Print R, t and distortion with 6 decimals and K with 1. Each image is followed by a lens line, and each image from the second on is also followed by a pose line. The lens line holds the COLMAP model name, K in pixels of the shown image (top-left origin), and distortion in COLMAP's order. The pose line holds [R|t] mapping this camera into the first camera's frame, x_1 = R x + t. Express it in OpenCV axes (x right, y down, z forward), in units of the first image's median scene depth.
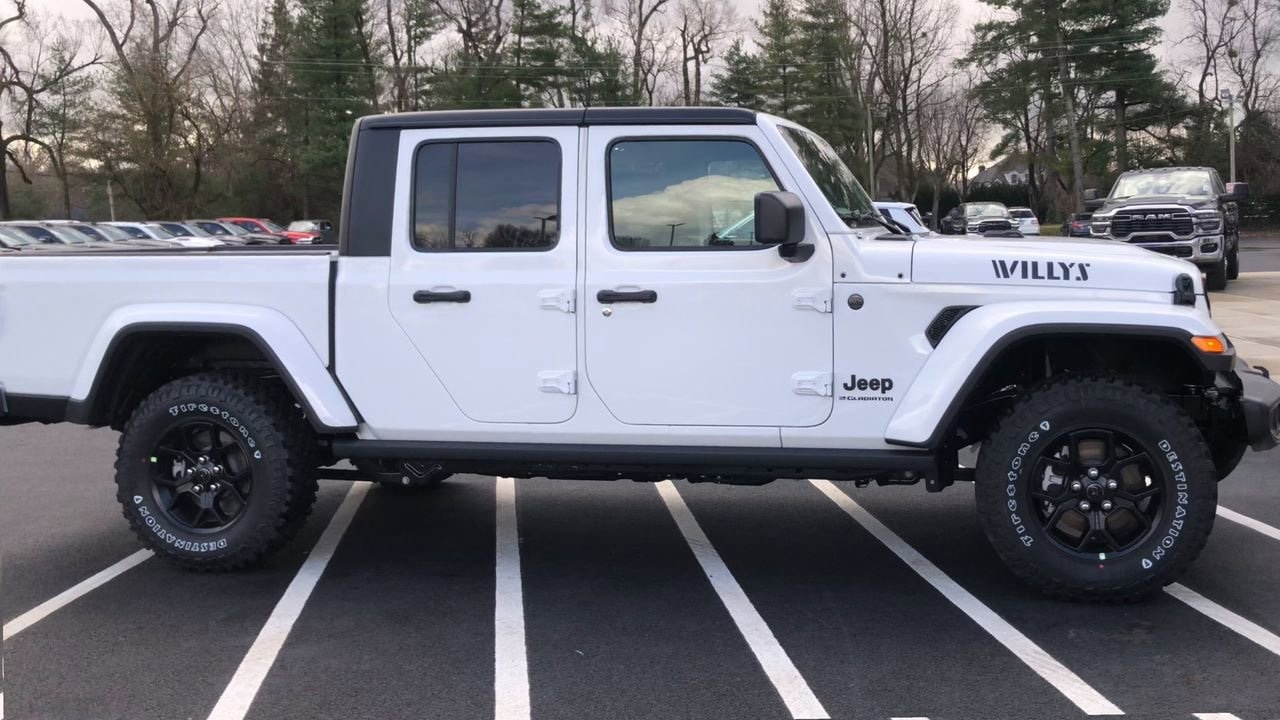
lens RADIAL K [[1257.7, 0, 757.6], [0, 1257.7, 301.7], [0, 0, 1]] dist [0.035979, -0.021142]
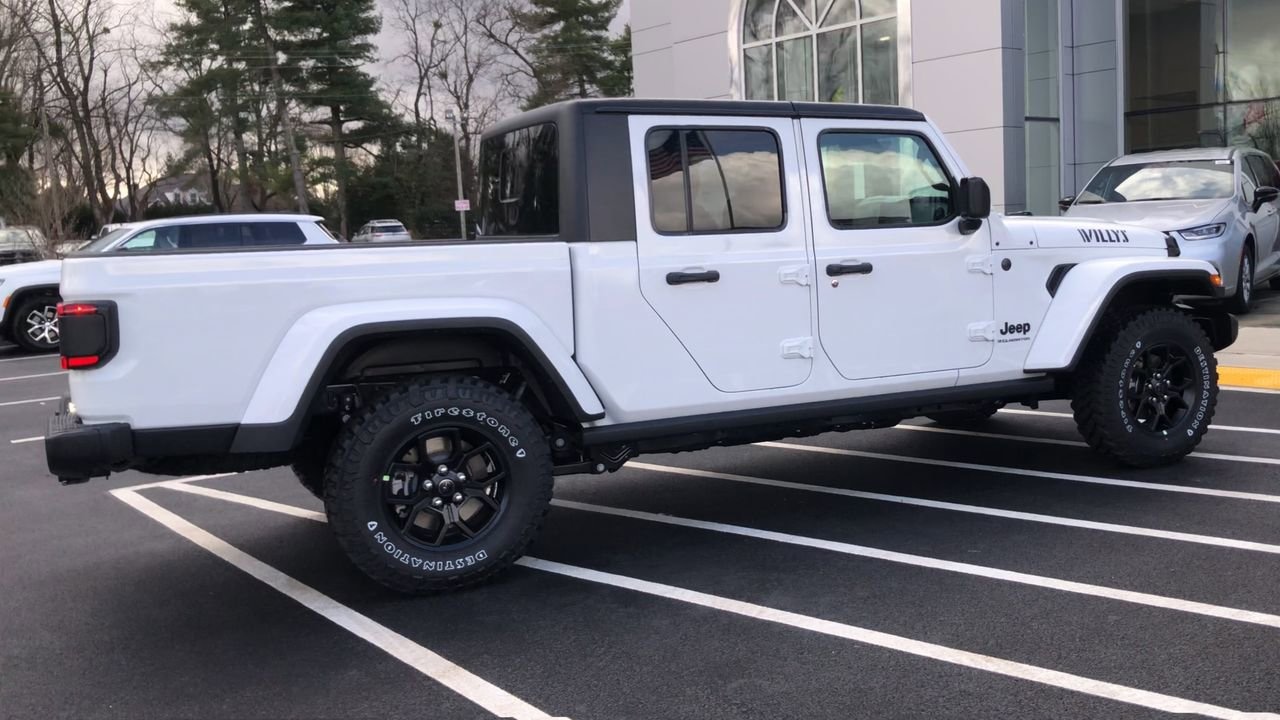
lens RADIAL K [[1211.4, 0, 780.3], [0, 1211.4, 347.4], [0, 0, 1]] dist [0.042168, -0.006073]
pose [[0.774524, -0.077893, 0.627730, -0.799655], [0.061050, 0.996961, 0.048382, 0.009454], [-0.629591, 0.000850, 0.776926, 0.168828]]
